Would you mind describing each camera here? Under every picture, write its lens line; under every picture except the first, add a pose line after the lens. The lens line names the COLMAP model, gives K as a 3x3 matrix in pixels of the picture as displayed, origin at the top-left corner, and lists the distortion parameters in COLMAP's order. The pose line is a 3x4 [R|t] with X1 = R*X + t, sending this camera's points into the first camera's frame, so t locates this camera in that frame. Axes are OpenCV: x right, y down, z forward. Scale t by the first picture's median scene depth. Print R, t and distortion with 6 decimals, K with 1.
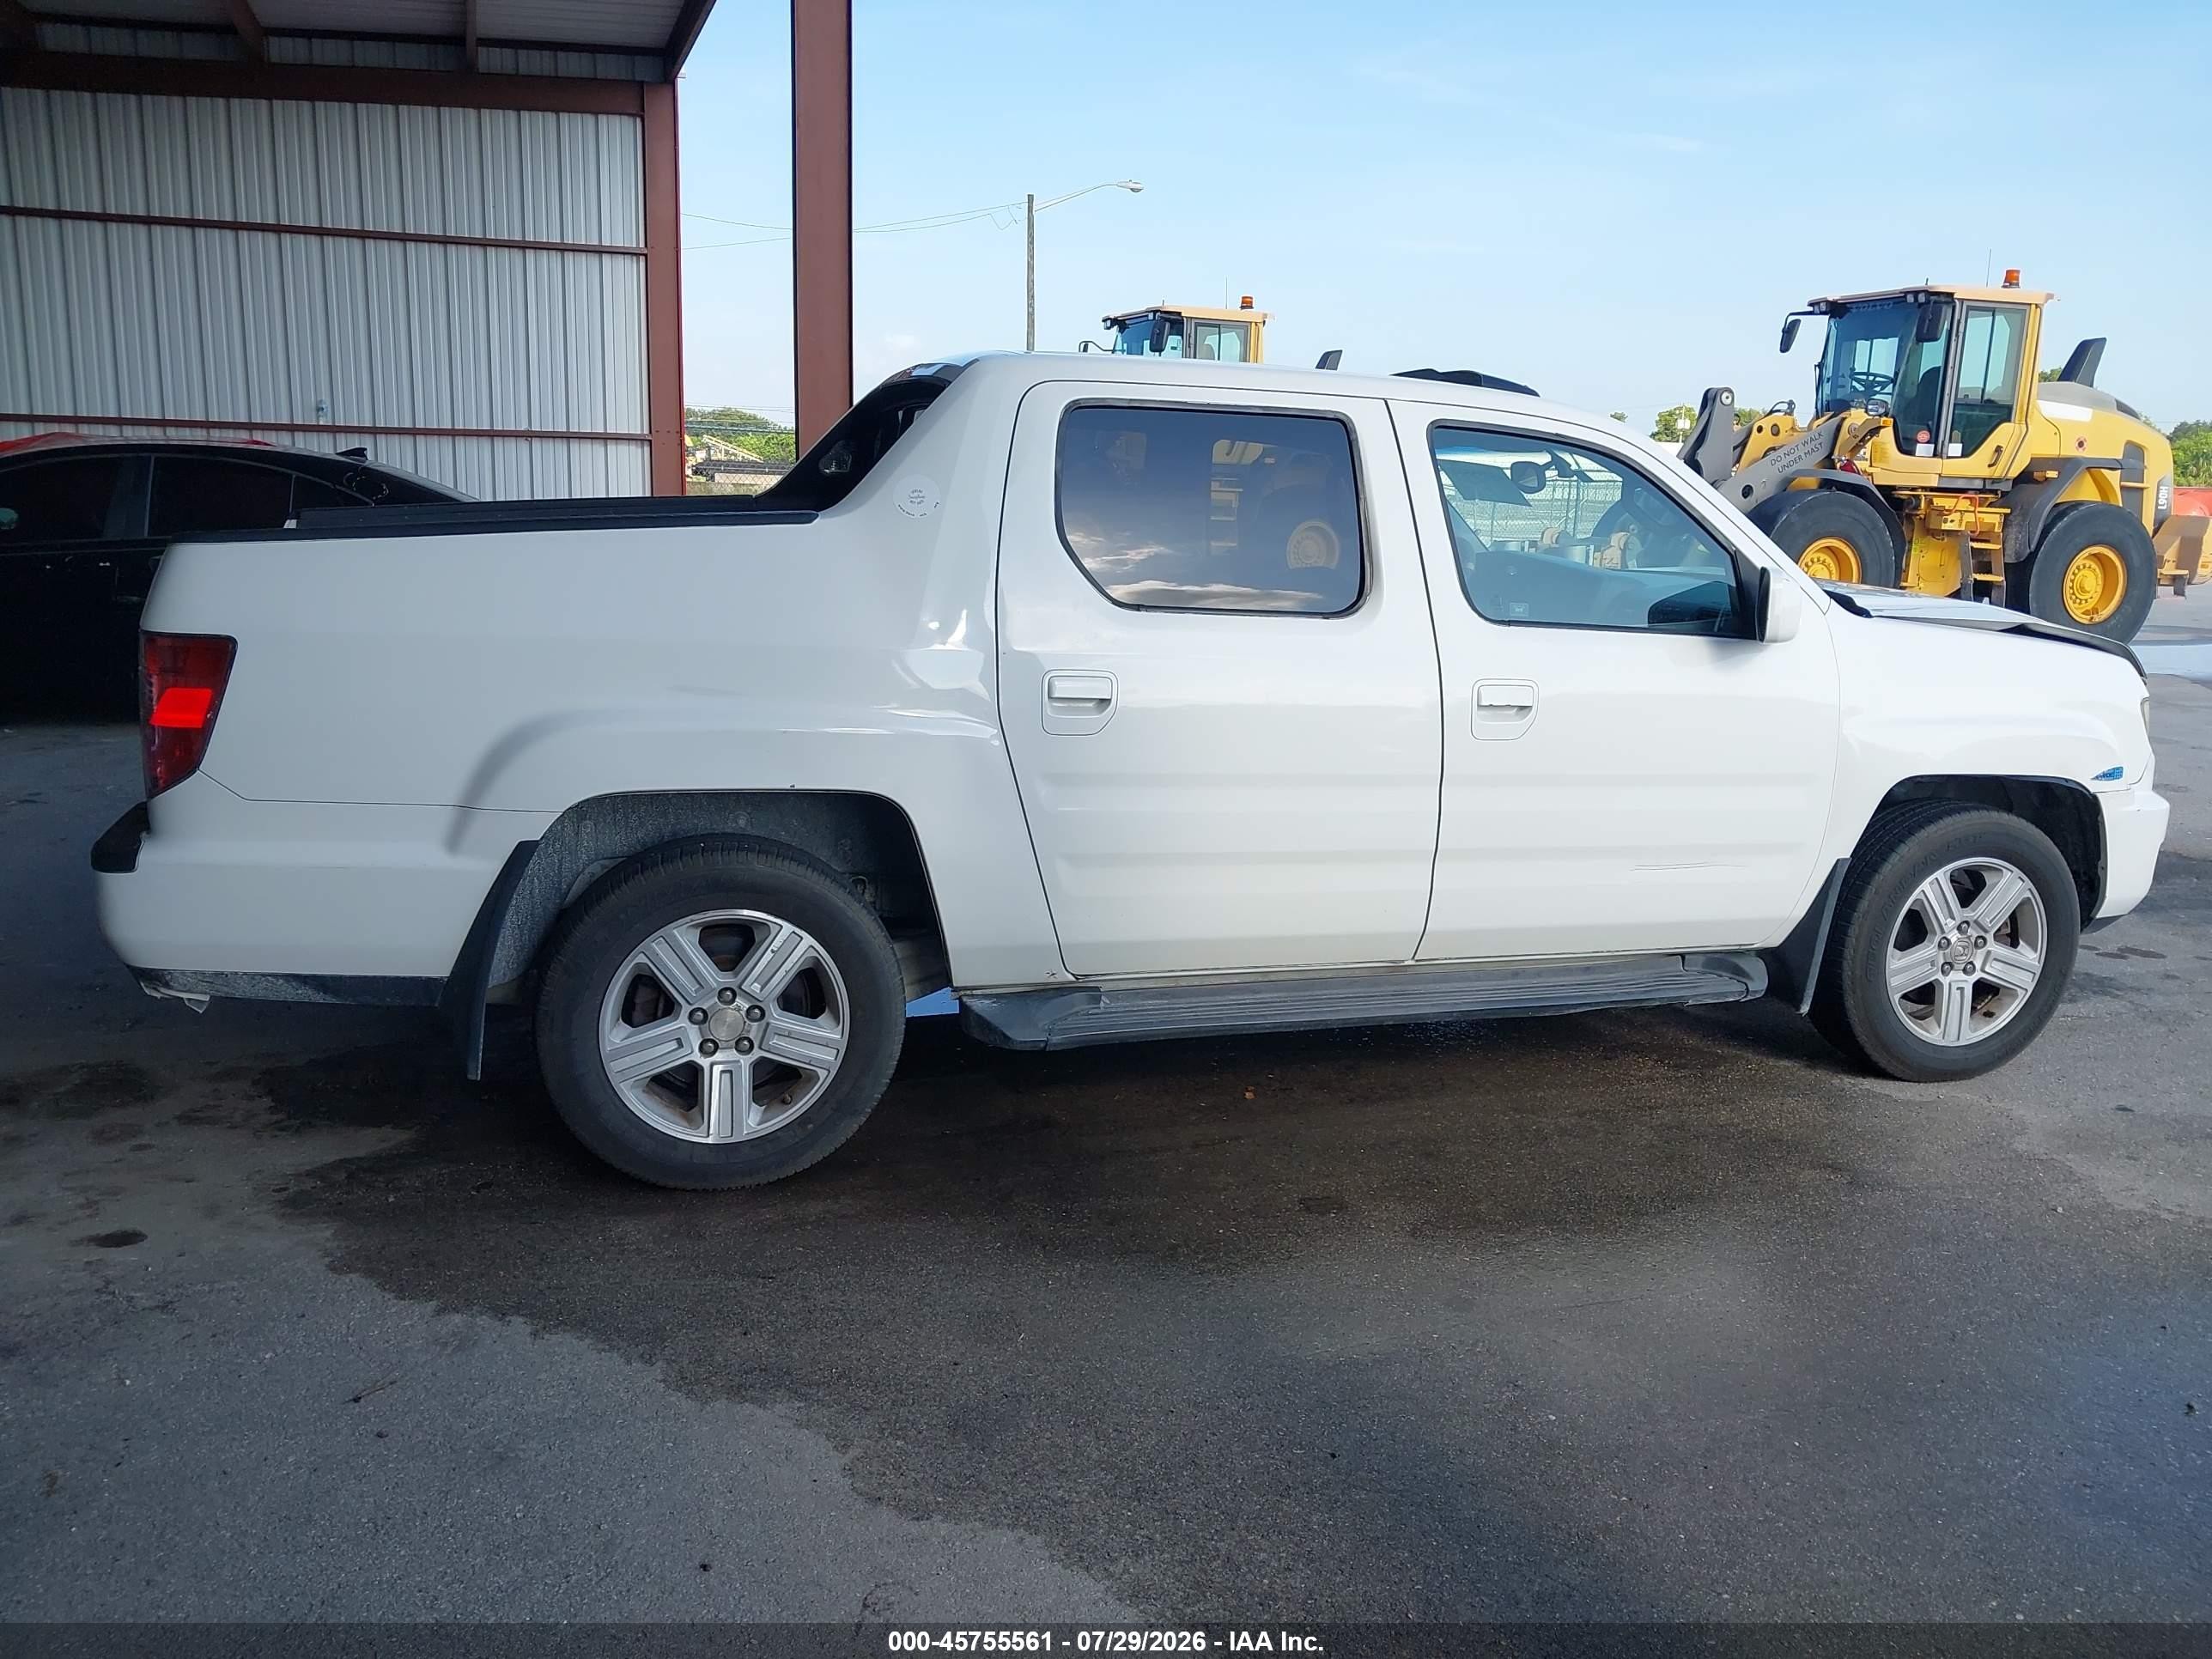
lens RADIAL K [[1854.5, 0, 1105.9], [0, 1854.5, 857.2], [0, 0, 1]] dist [0.042265, -0.073726]
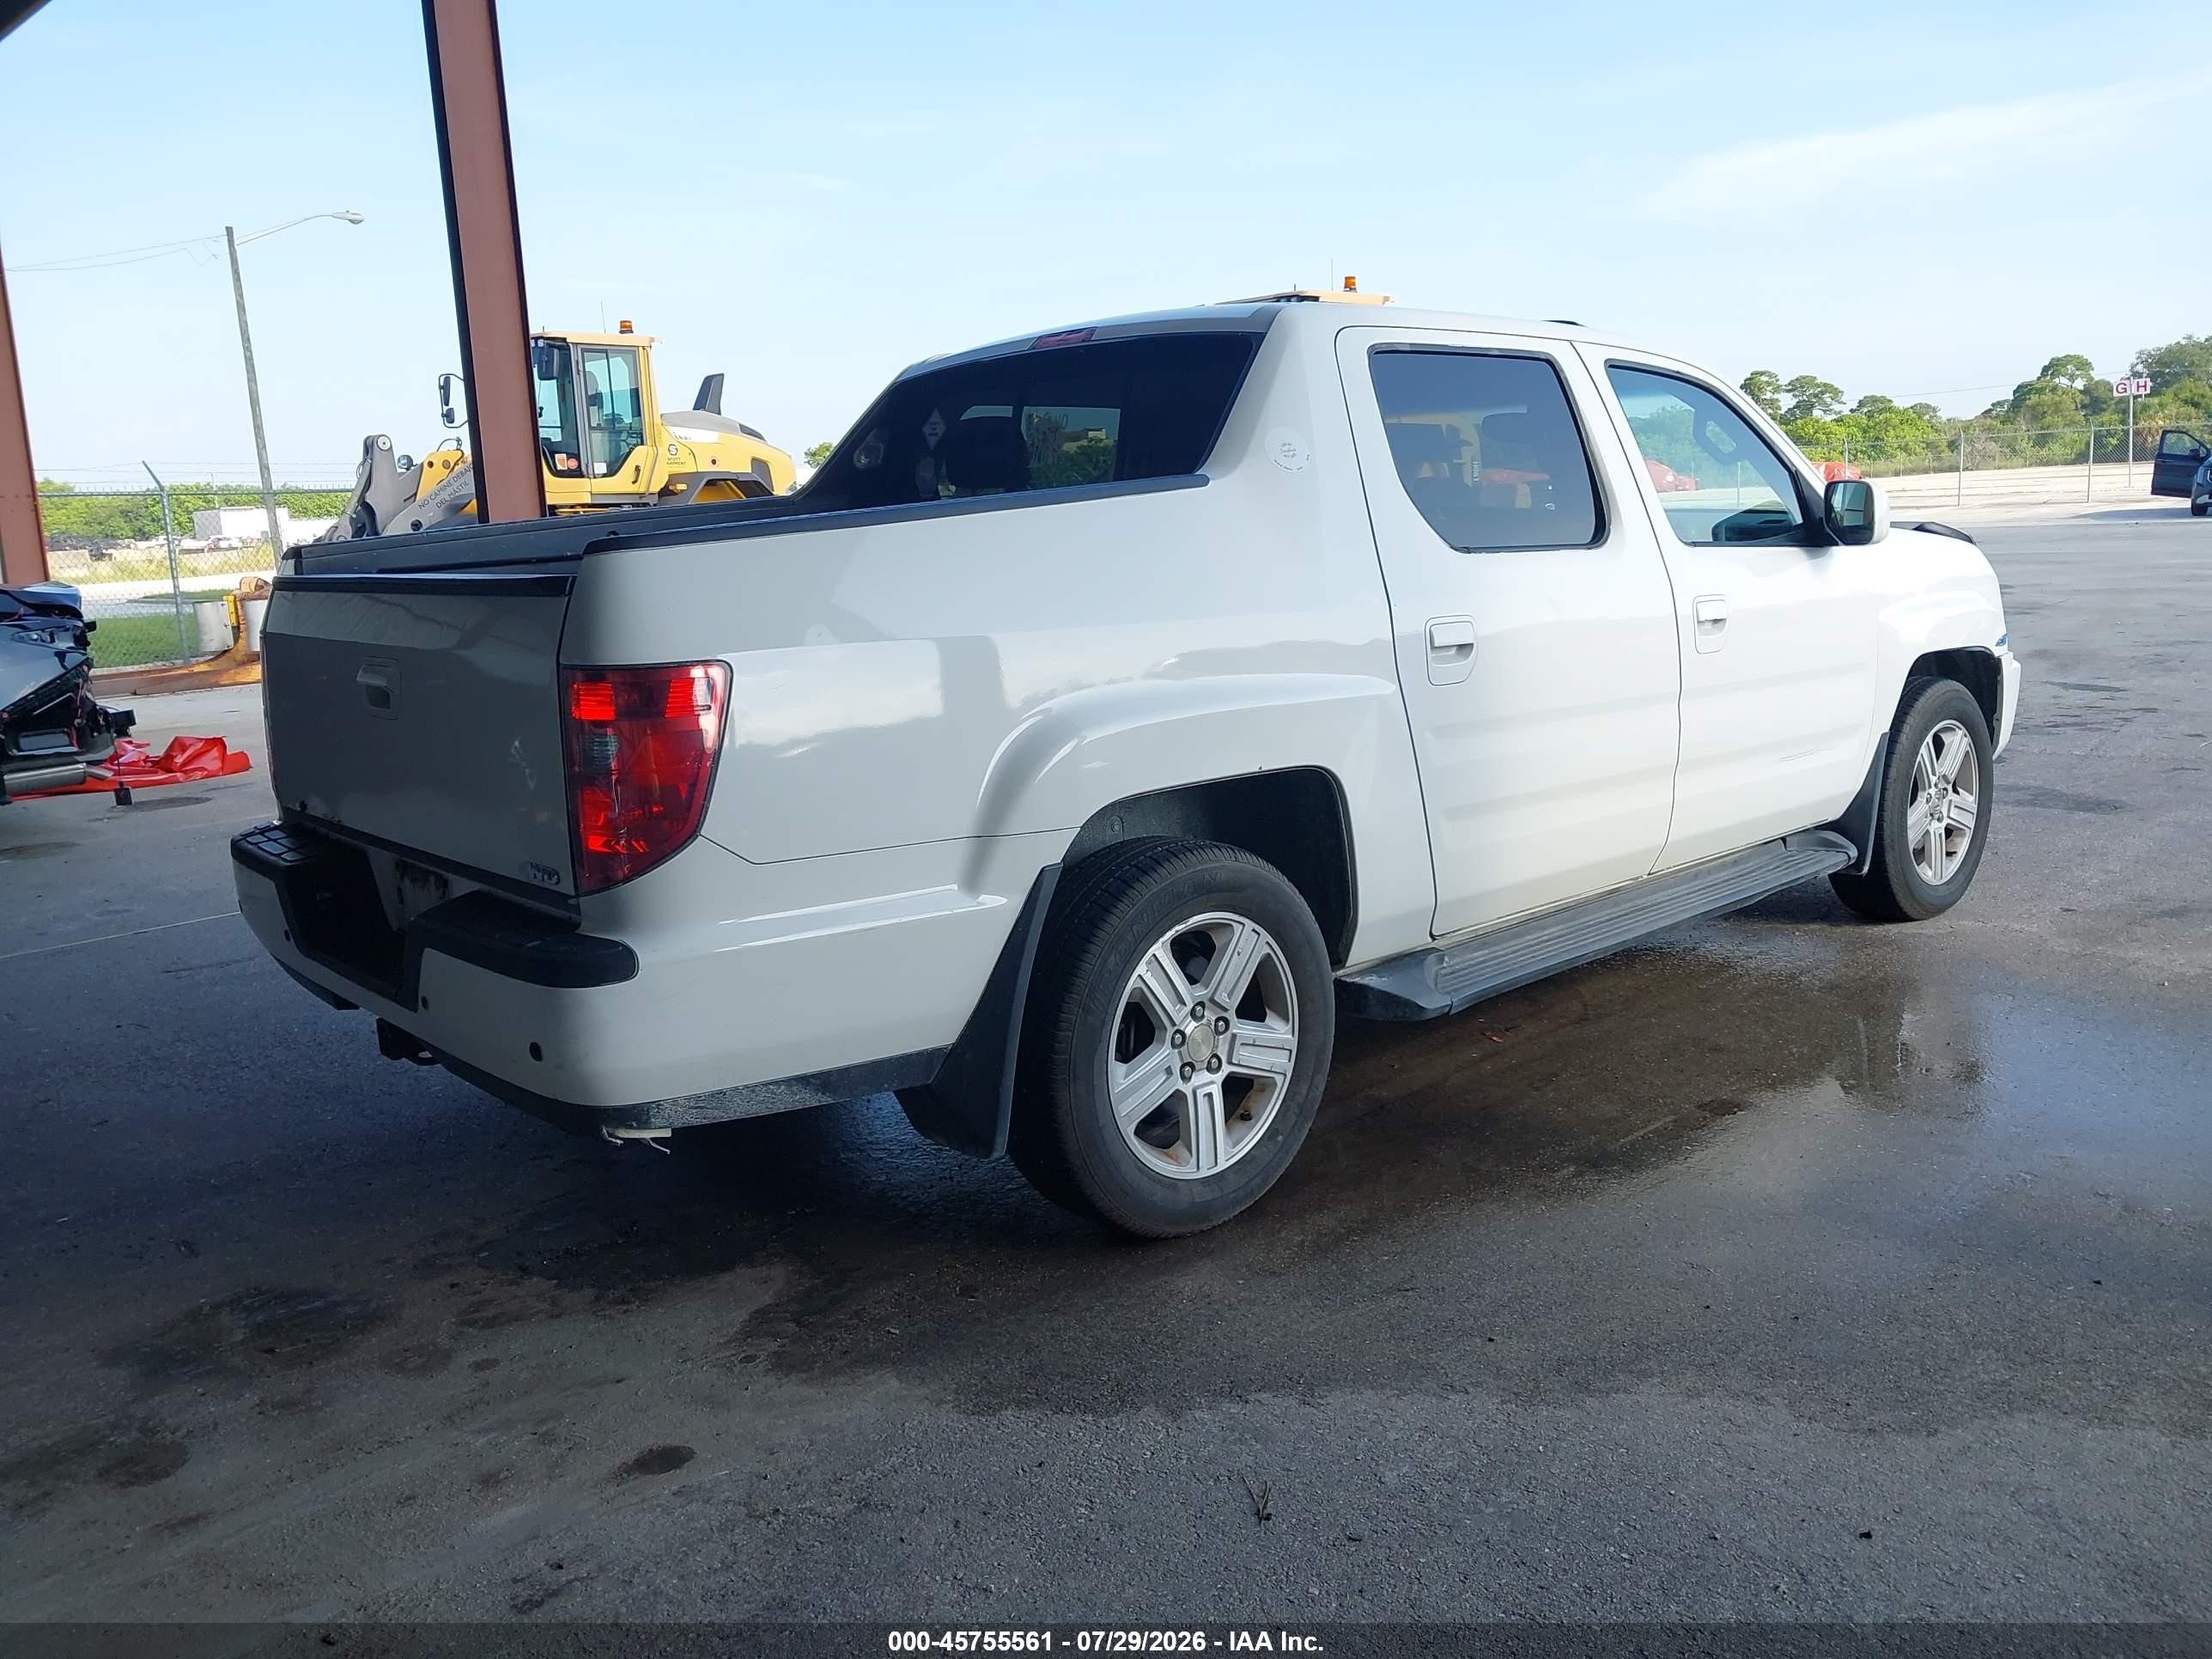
lens RADIAL K [[1854.5, 0, 1105.9], [0, 1854.5, 857.2], [0, 0, 1]] dist [0.042265, -0.073726]
pose [[0.887582, -0.150819, 0.435260, -0.612826], [0.160879, 0.986876, 0.013892, -0.018577], [-0.431643, 0.057694, 0.900198, 0.203707]]
